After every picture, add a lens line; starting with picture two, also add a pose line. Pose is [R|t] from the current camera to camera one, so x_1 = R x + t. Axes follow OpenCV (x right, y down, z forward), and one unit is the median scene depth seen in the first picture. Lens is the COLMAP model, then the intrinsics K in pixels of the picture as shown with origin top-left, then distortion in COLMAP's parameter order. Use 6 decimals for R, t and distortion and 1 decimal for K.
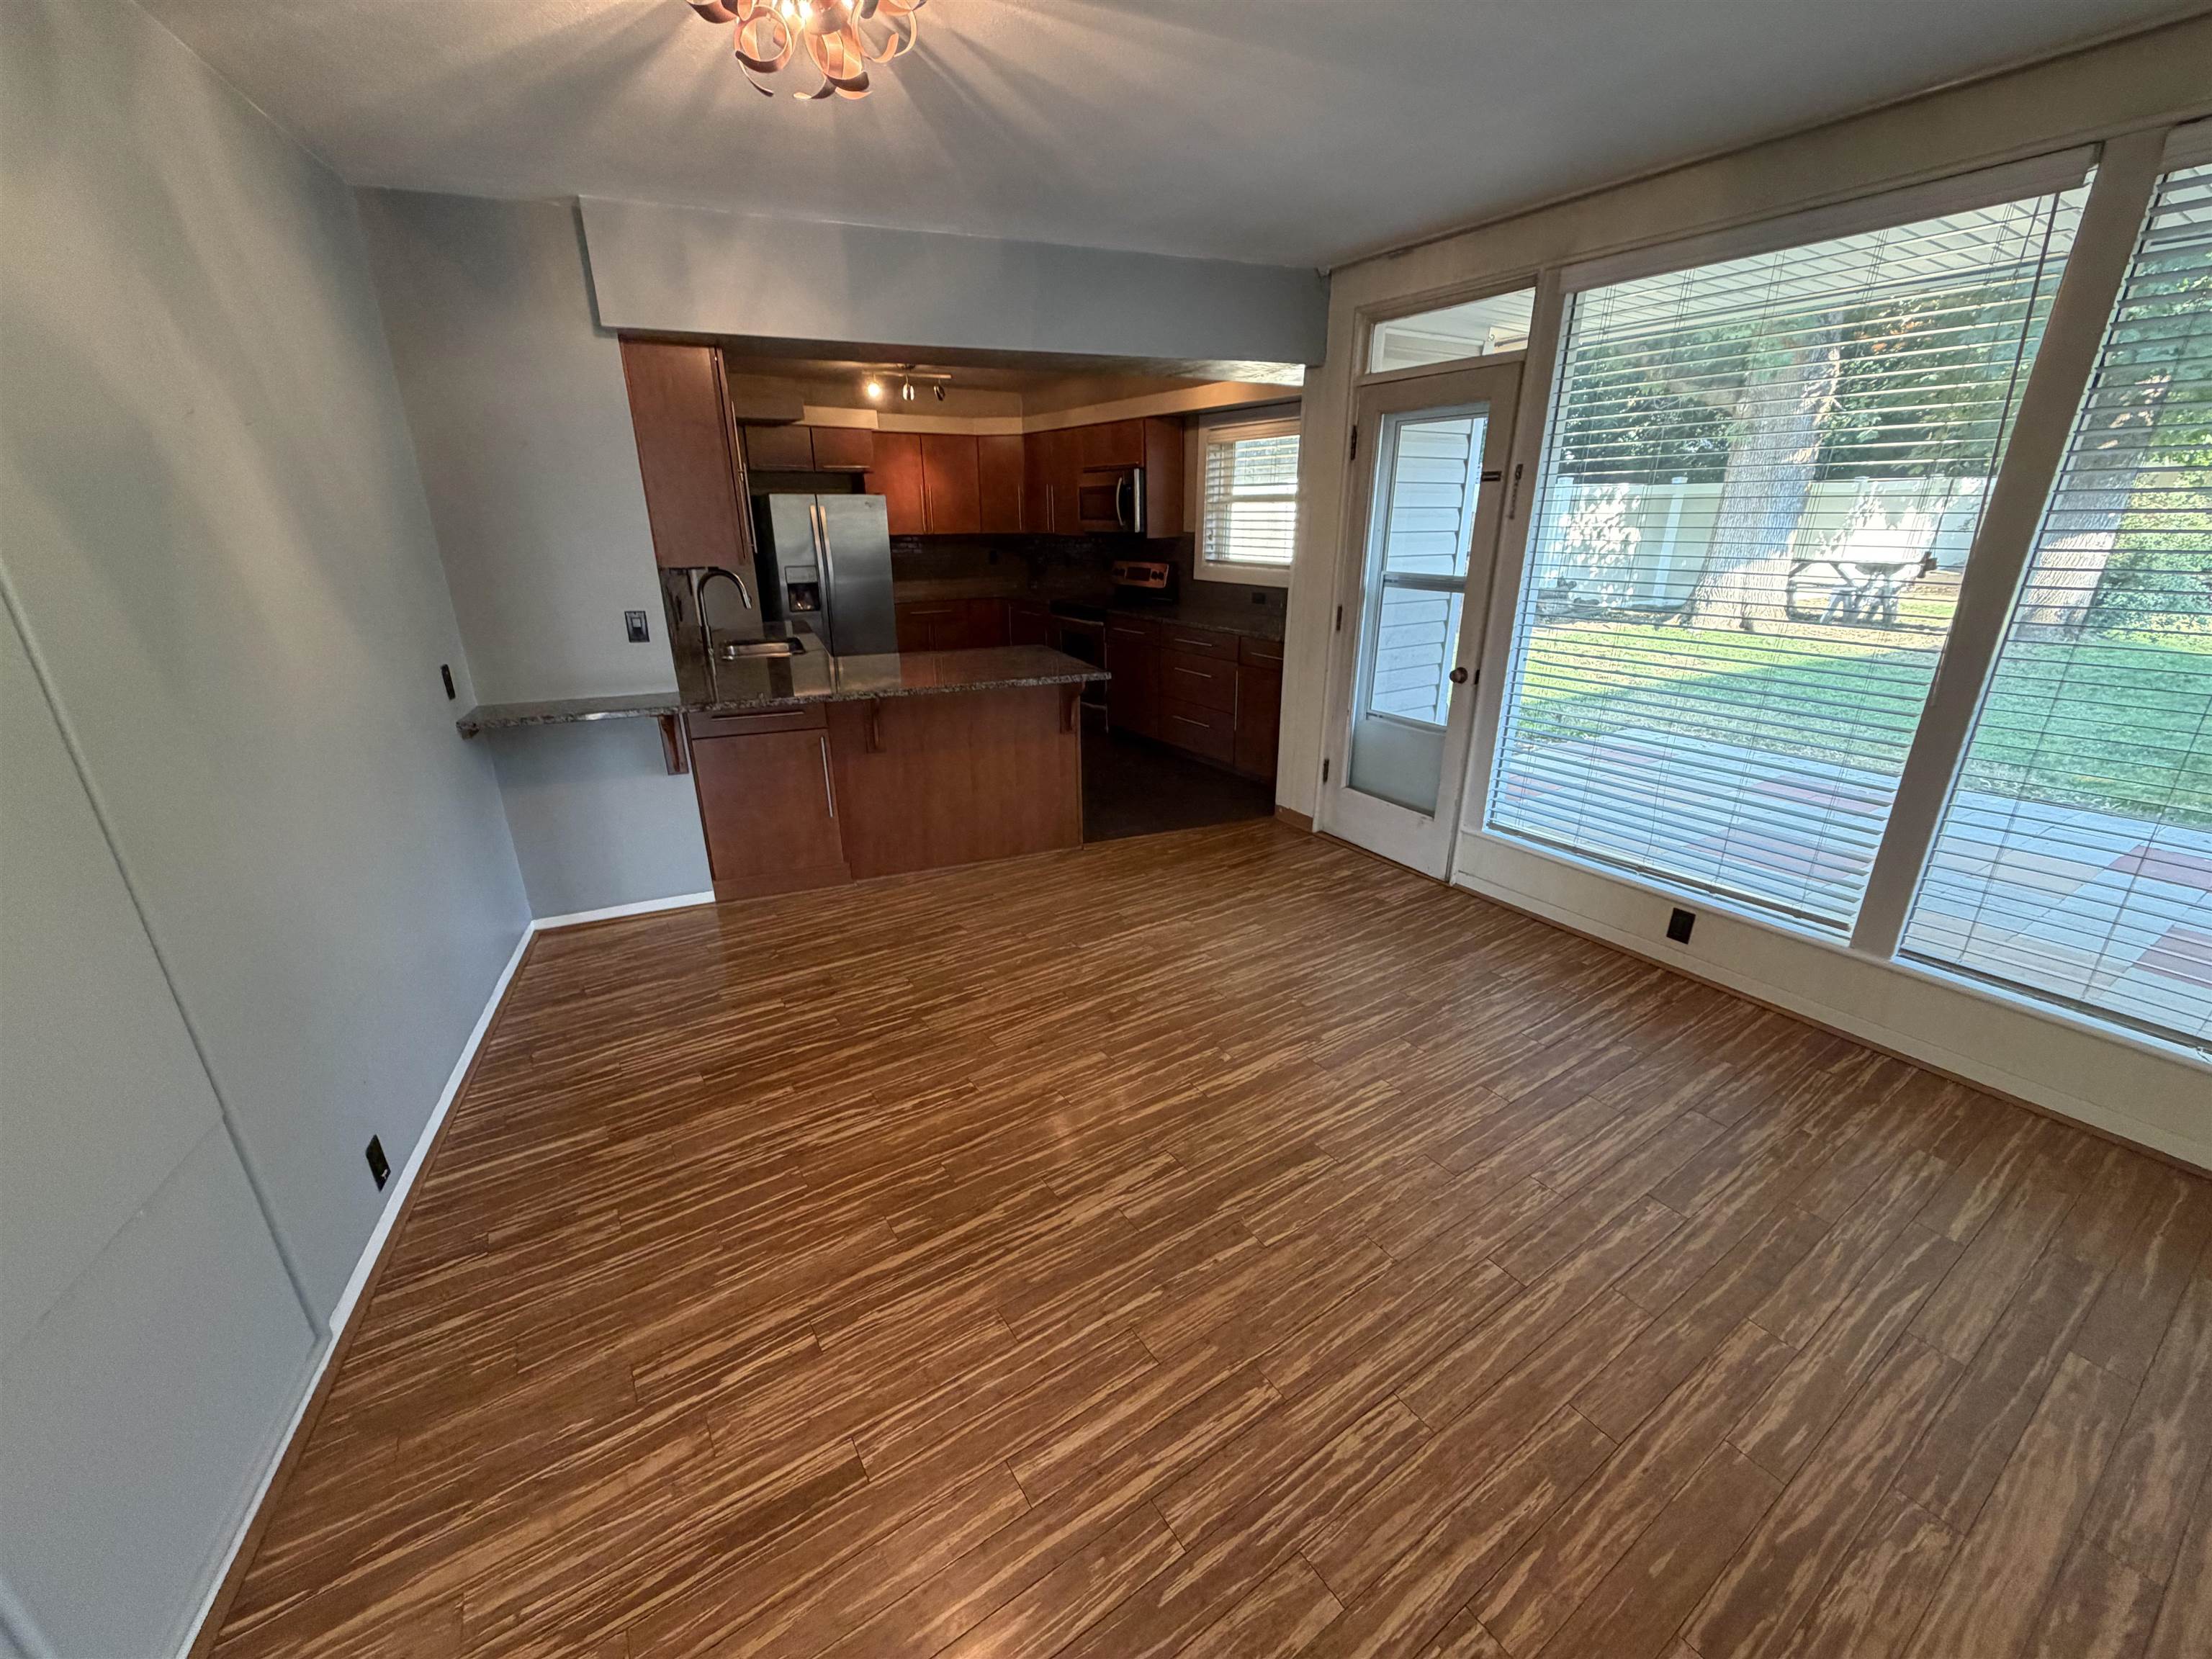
lens RADIAL K [[879.8, 0, 1097.5], [0, 879.8, 833.8], [0, 0, 1]] dist [0.001623, -0.000097]
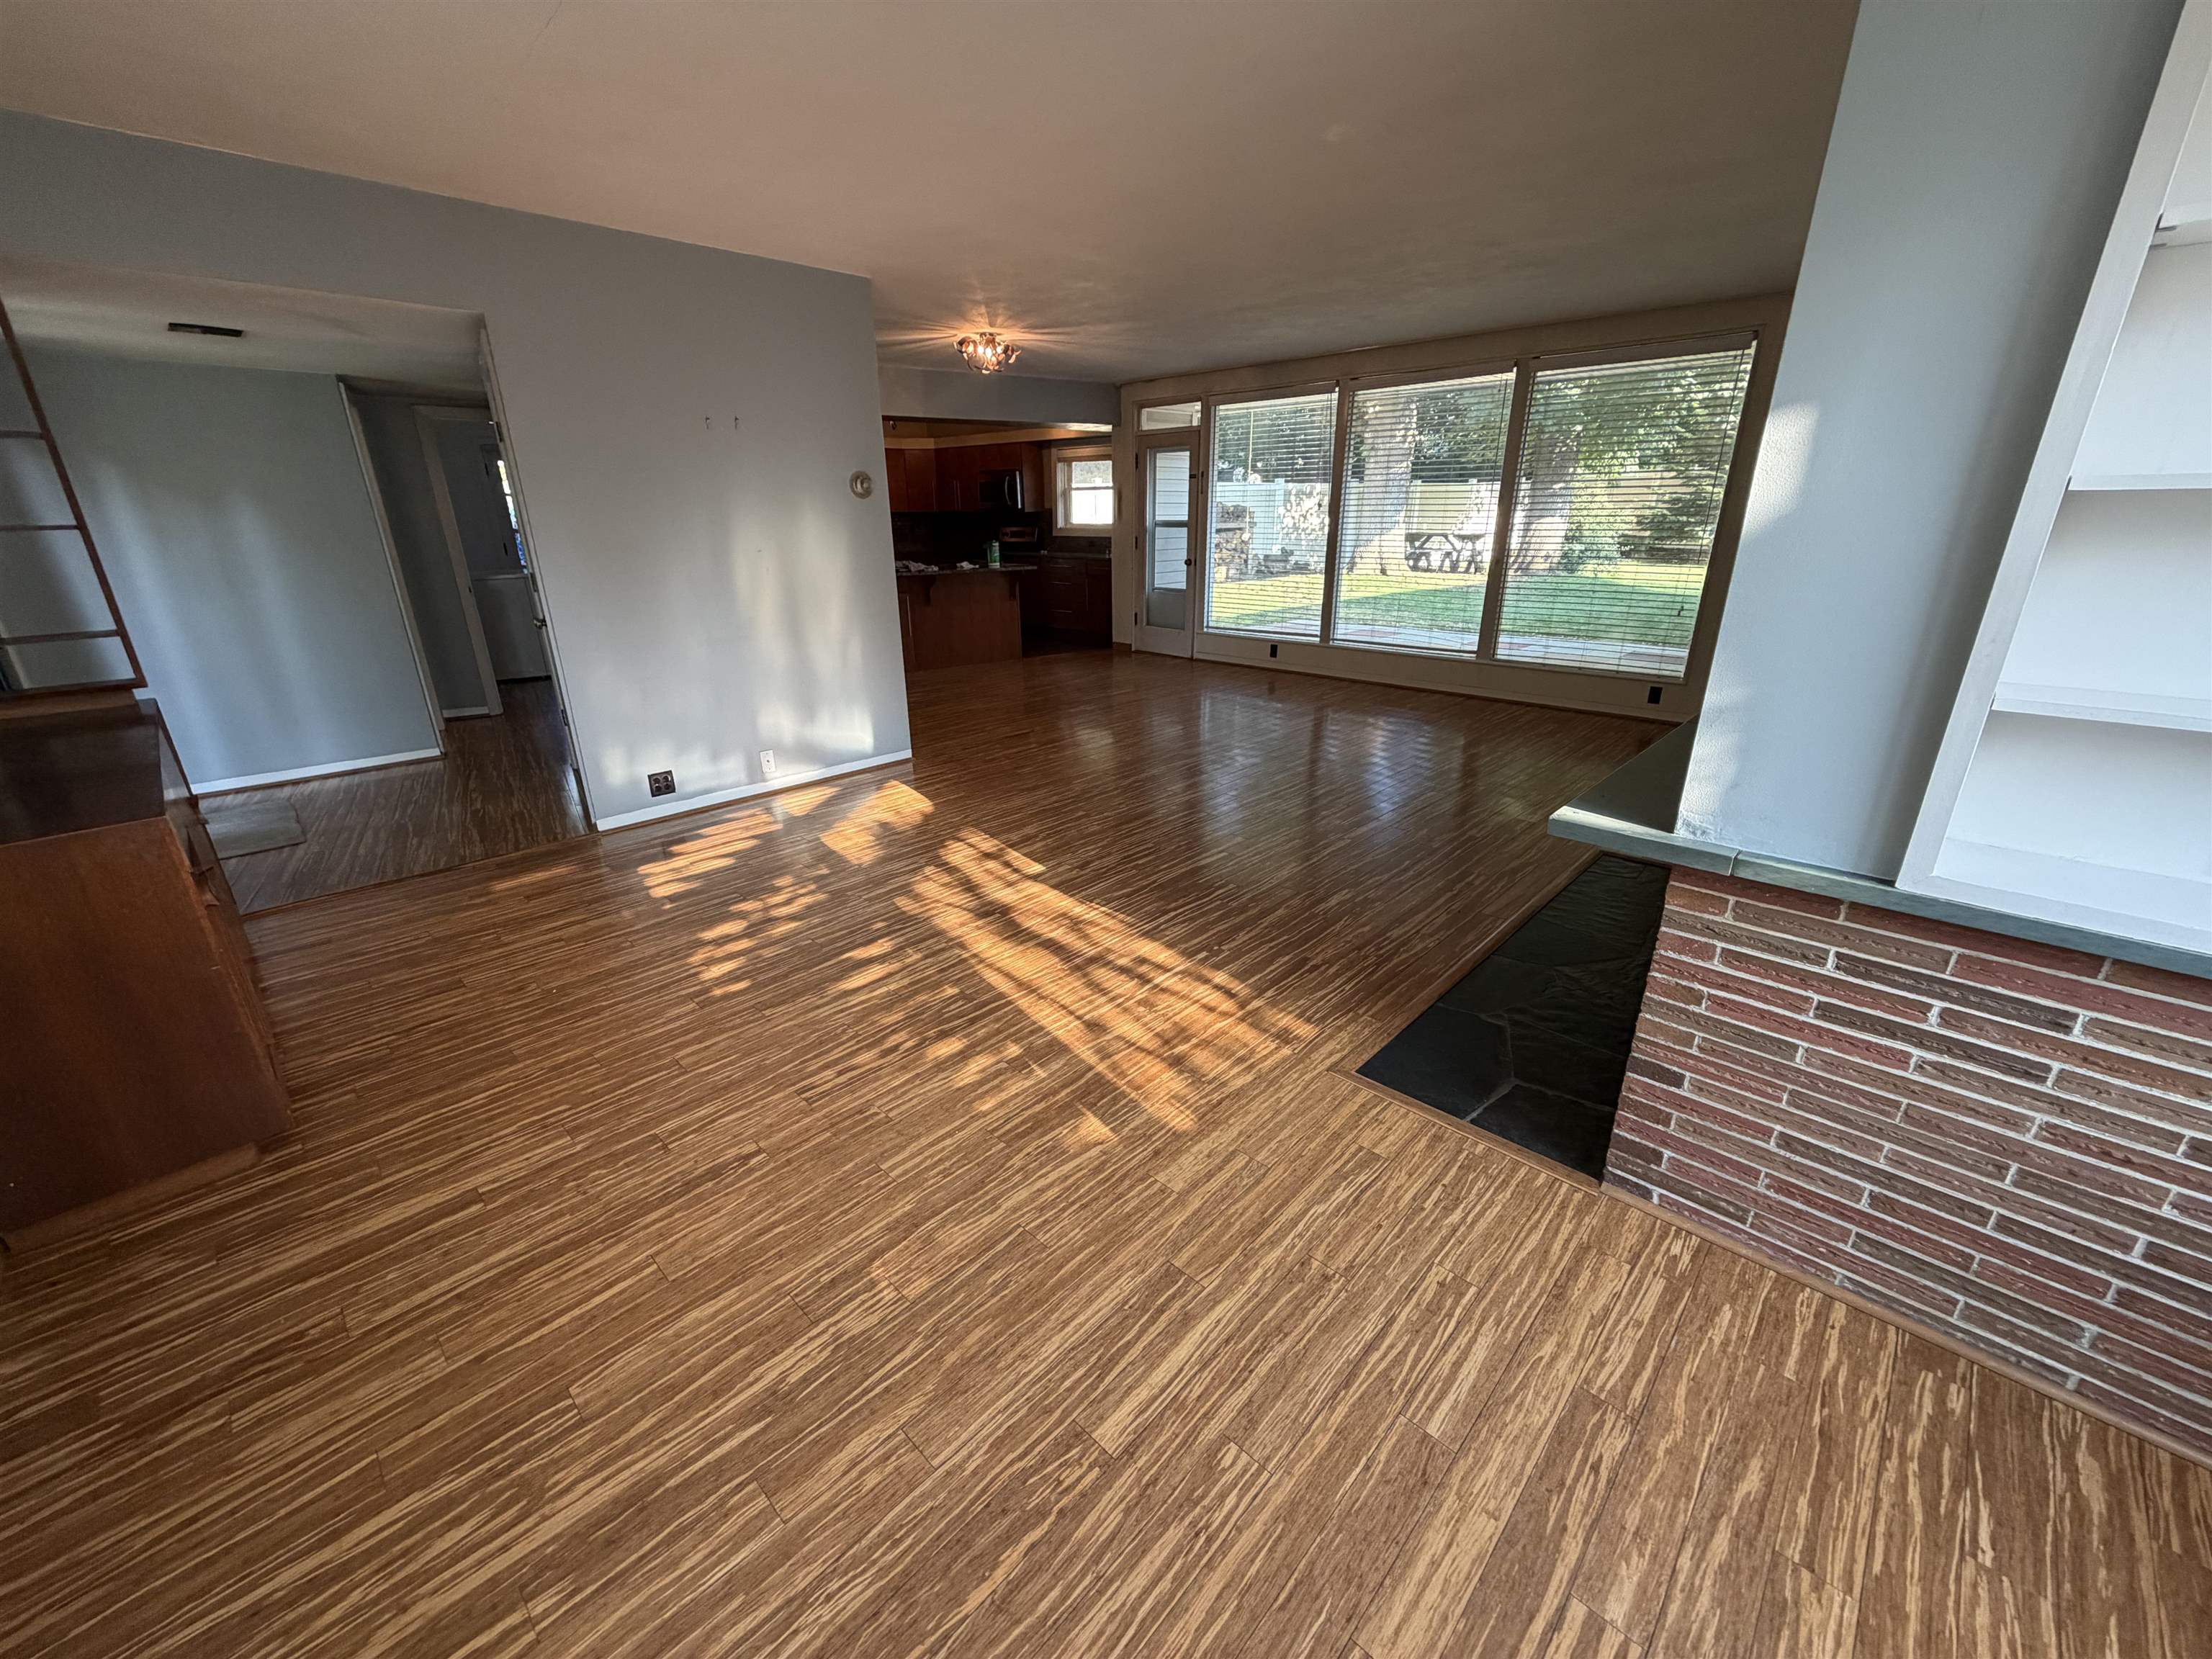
lens RADIAL K [[879.8, 0, 1111.9], [0, 879.8, 829.8], [0, 0, 1]] dist [0.001623, -0.000097]
pose [[0.973176, -0.080414, 0.215550, -0.376266], [0.081556, 0.996662, 0.003607, 0.548602], [-0.215121, 0.014069, 0.976486, -1.334205]]
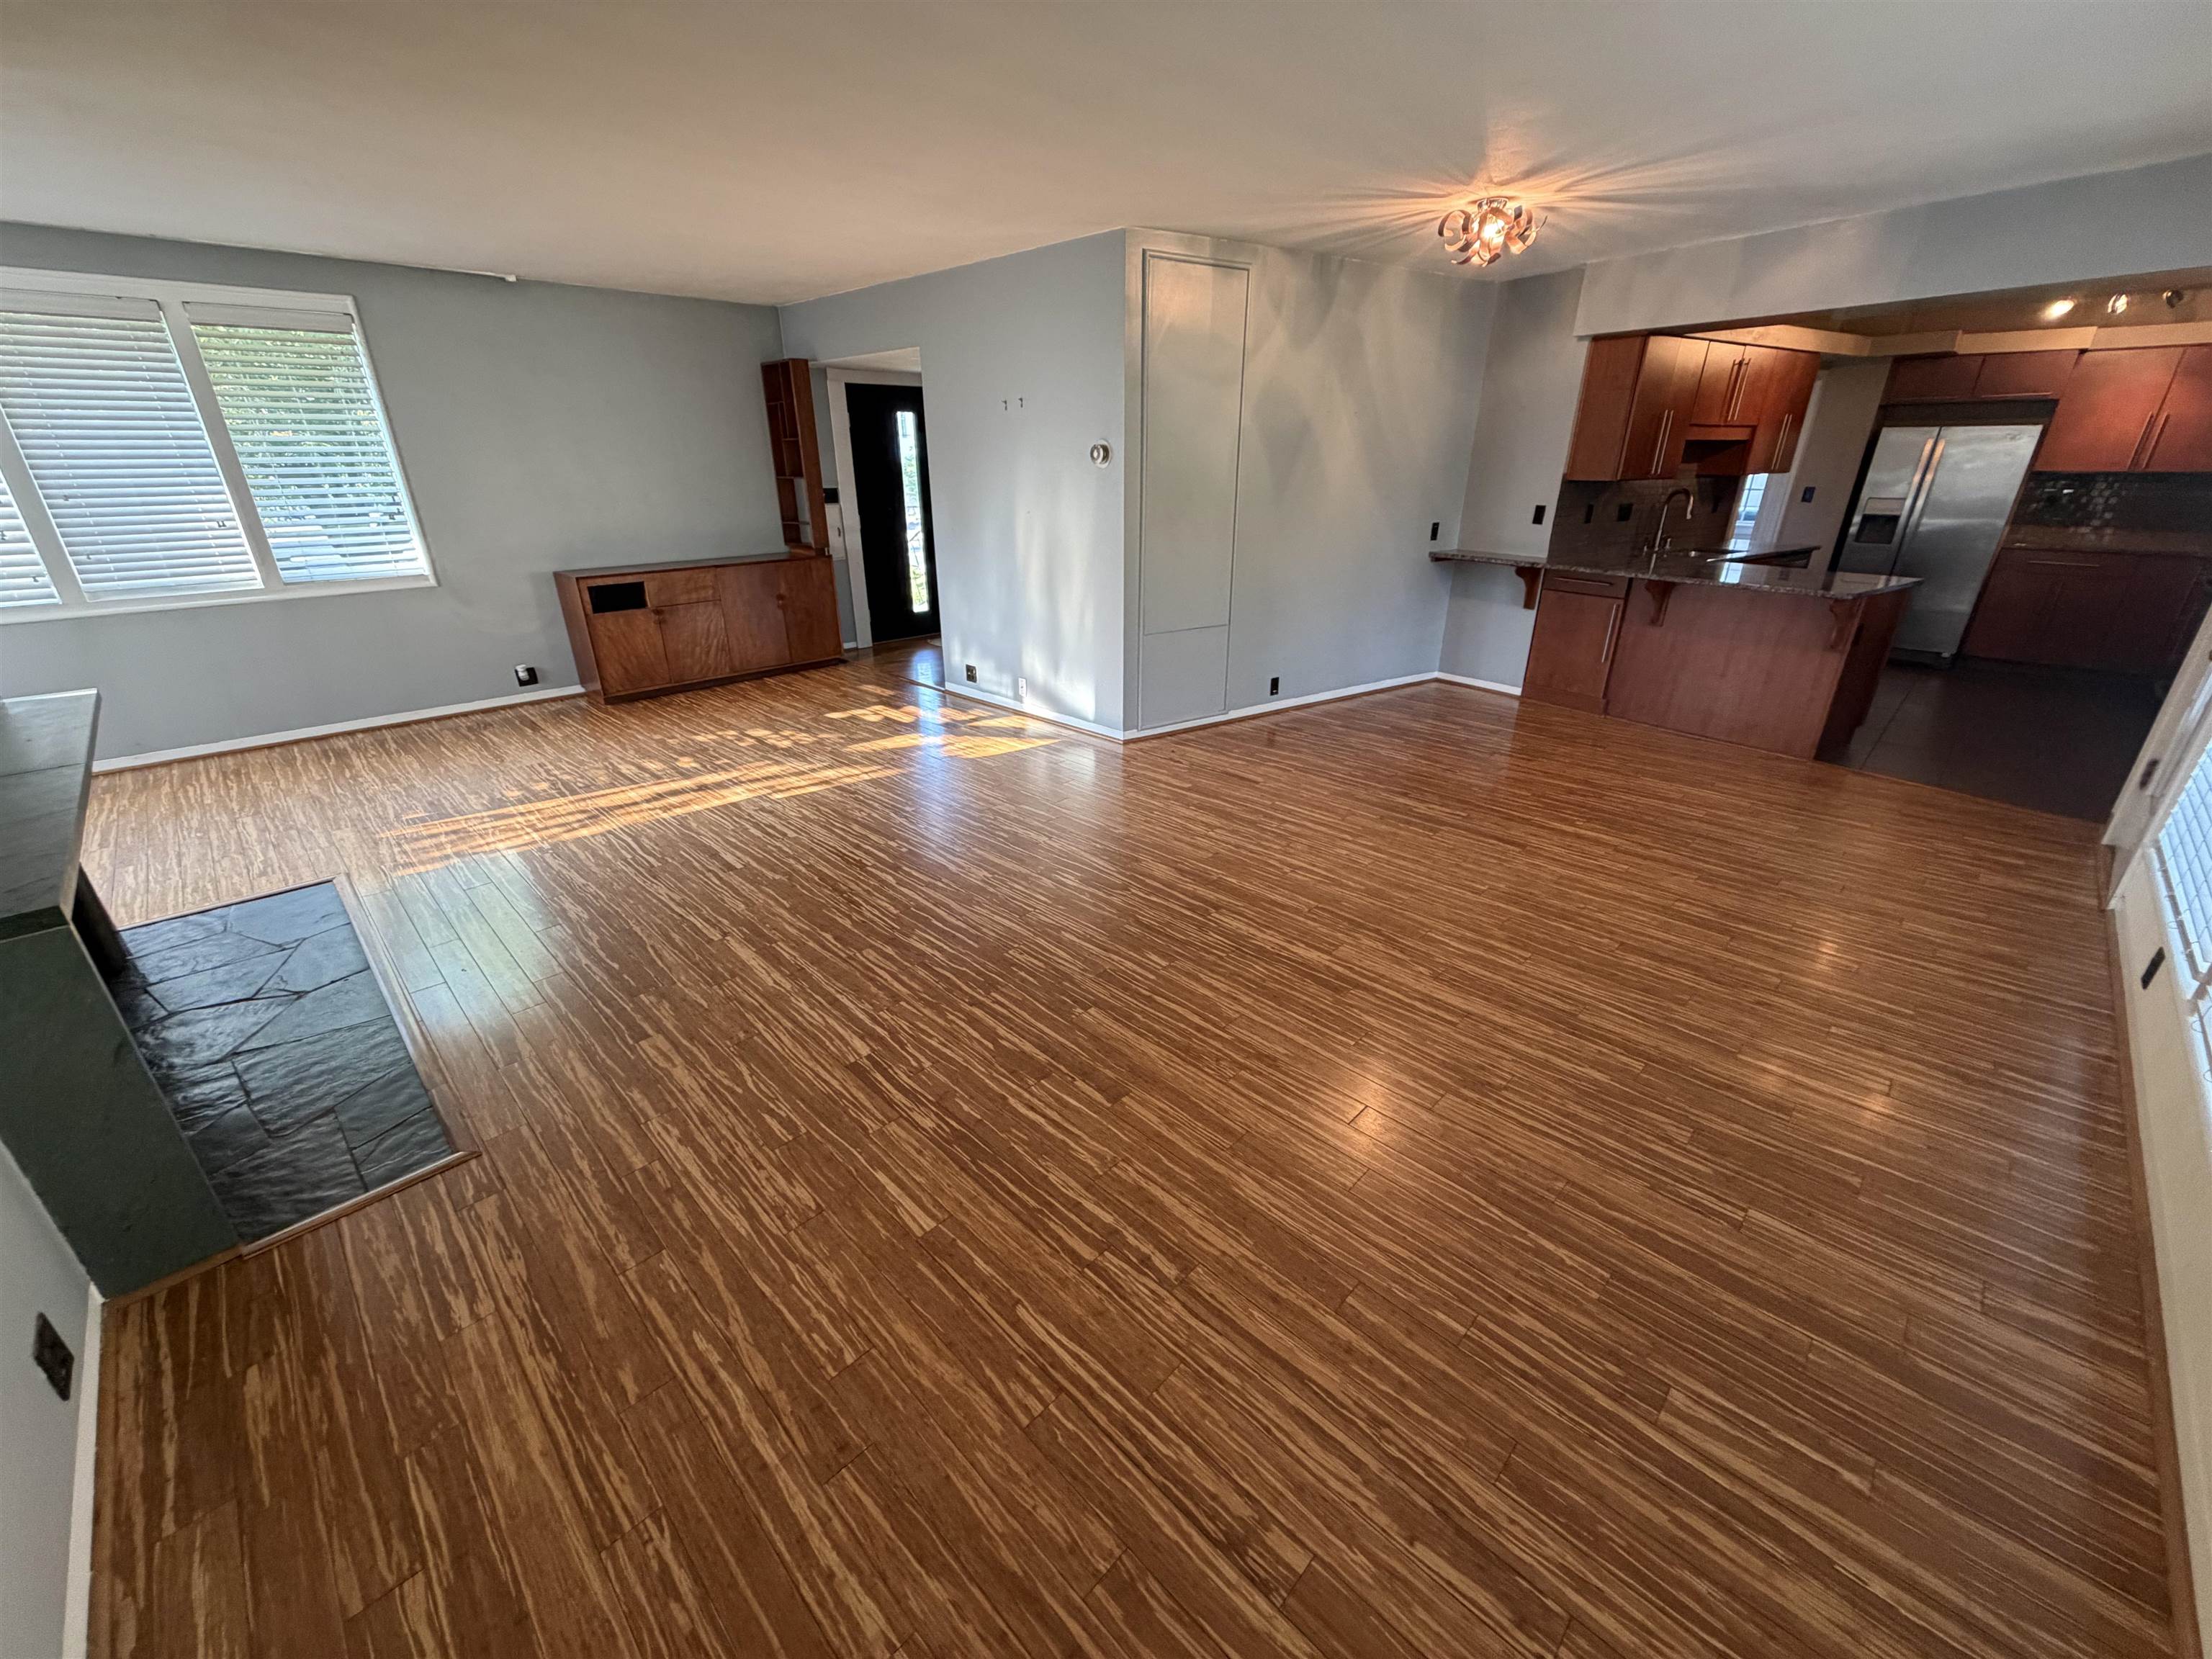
lens RADIAL K [[879.8, 0, 1102.7], [0, 879.8, 832.0], [0, 0, 1]] dist [0.001623, -0.000097]
pose [[0.207287, 0.394291, -0.895303, 1.085611], [-0.335056, 0.888444, 0.313696, 0.058718], [0.919114, 0.234952, 0.316272, -0.168463]]
